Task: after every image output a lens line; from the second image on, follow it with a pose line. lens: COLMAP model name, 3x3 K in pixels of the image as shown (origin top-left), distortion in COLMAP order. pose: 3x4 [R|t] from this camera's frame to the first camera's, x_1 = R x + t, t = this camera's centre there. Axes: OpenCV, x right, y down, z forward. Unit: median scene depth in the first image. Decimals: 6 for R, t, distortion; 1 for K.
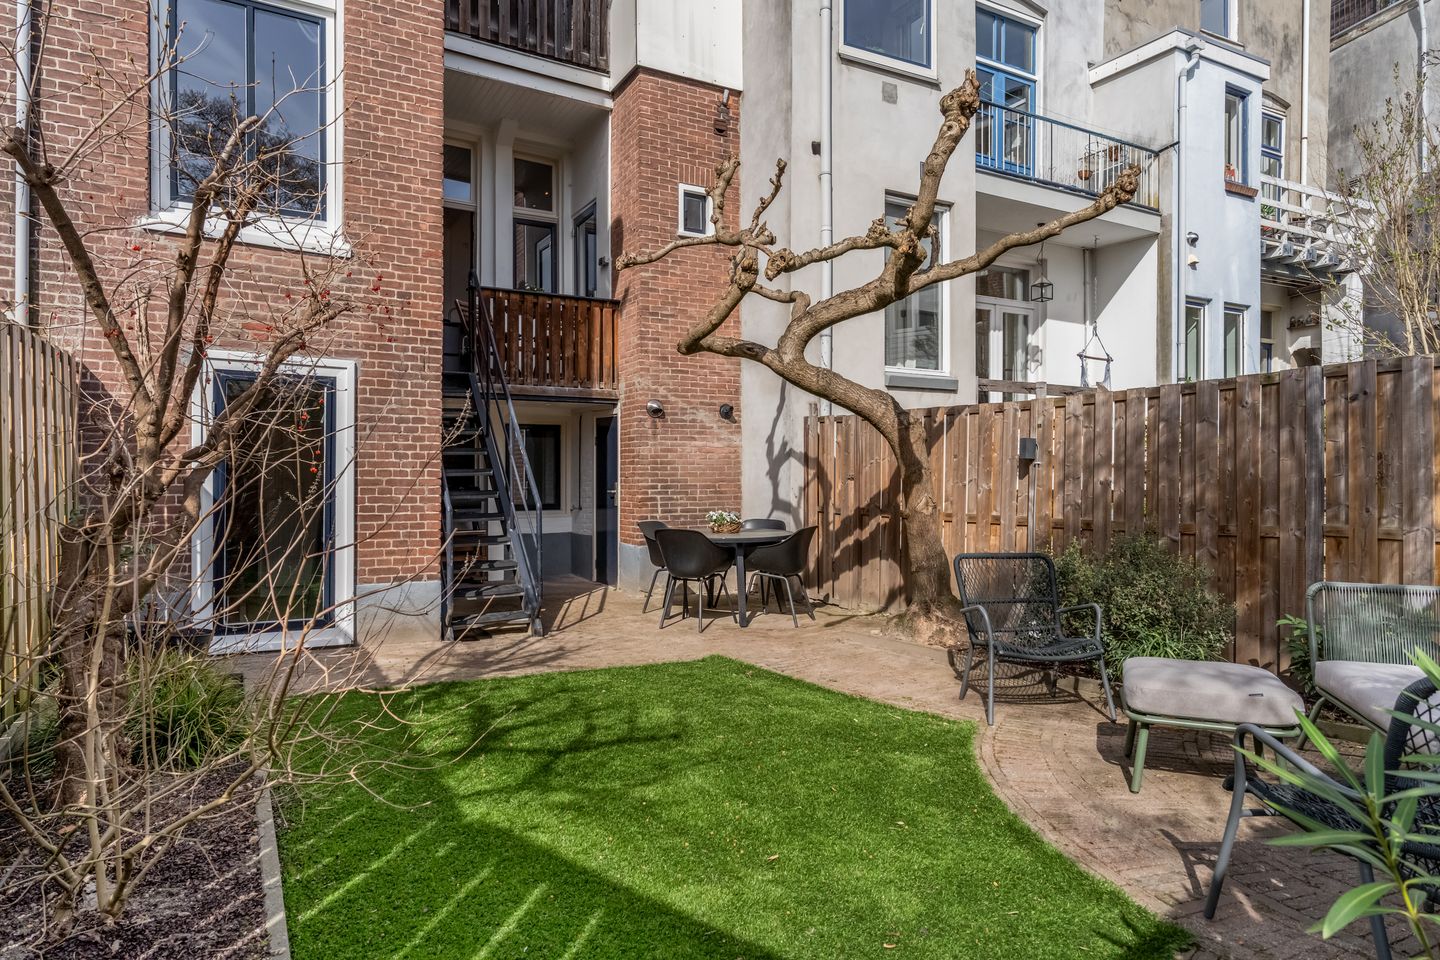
lens RADIAL K [[886.7, 0, 723.8], [0, 886.7, 479.5], [0, 0, 1]] dist [-0.000820, 0.005204]
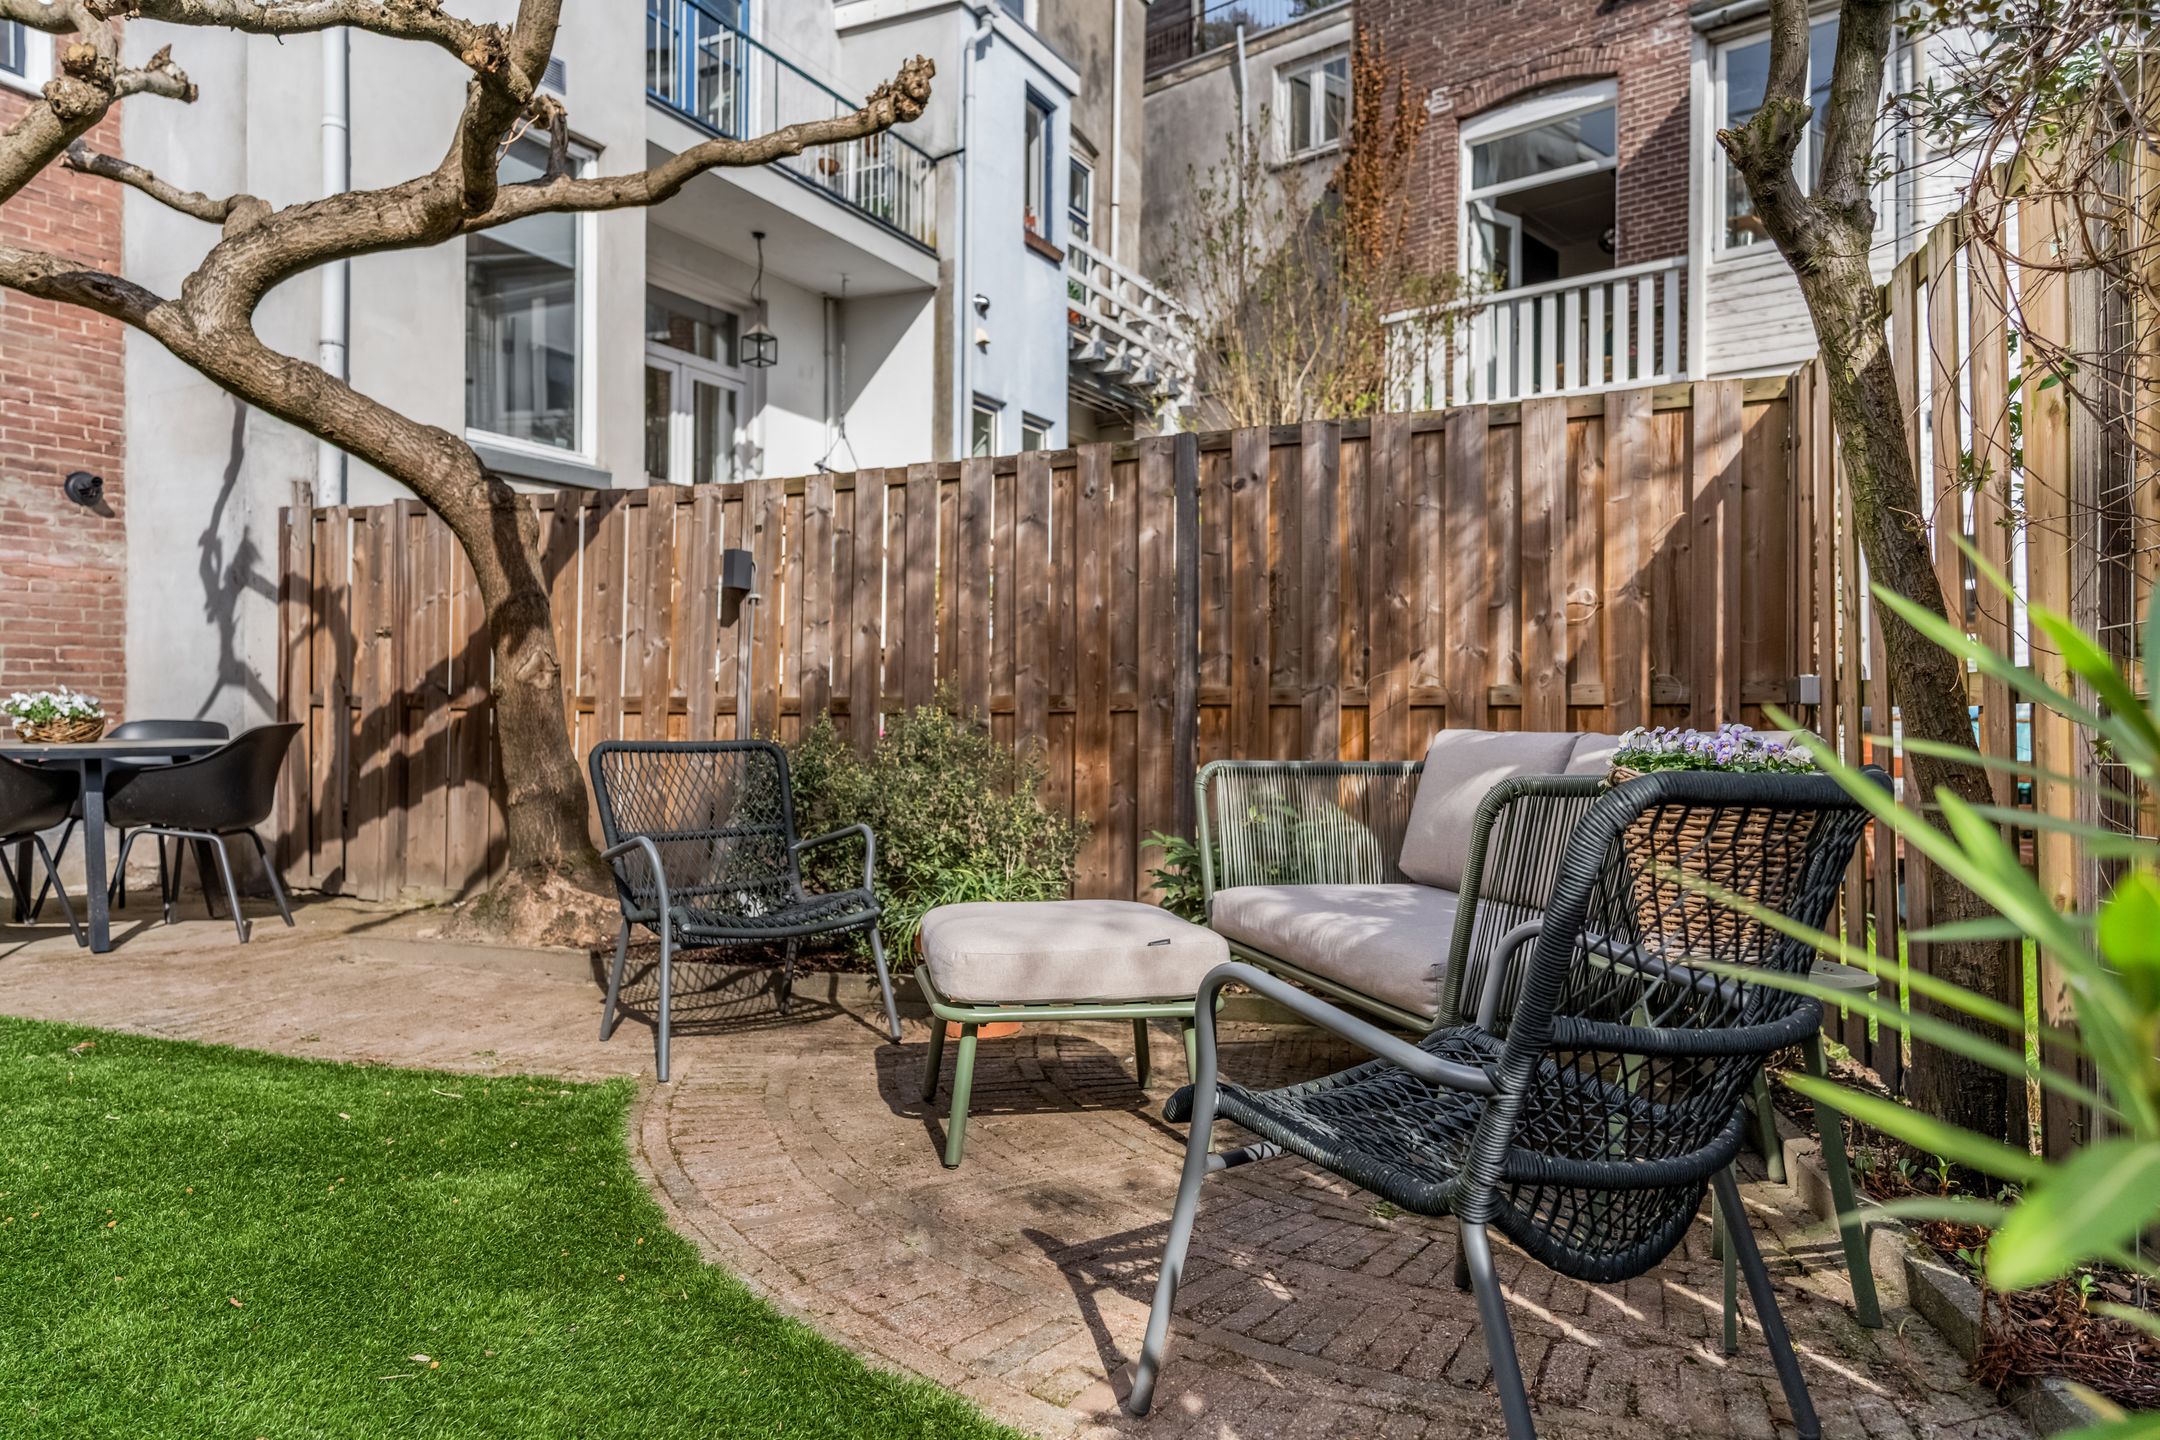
lens RADIAL K [[1330.1, 0, 1085.7], [0, 1330.1, 719.2], [0, 0, 1]] dist [-0.000820, 0.005204]
pose [[0.829636, 0.009228, 0.558228, 0.060137], [-0.000524, 0.999876, -0.015749, 0.063746], [-0.558304, 0.012773, 0.829538, 0.188592]]
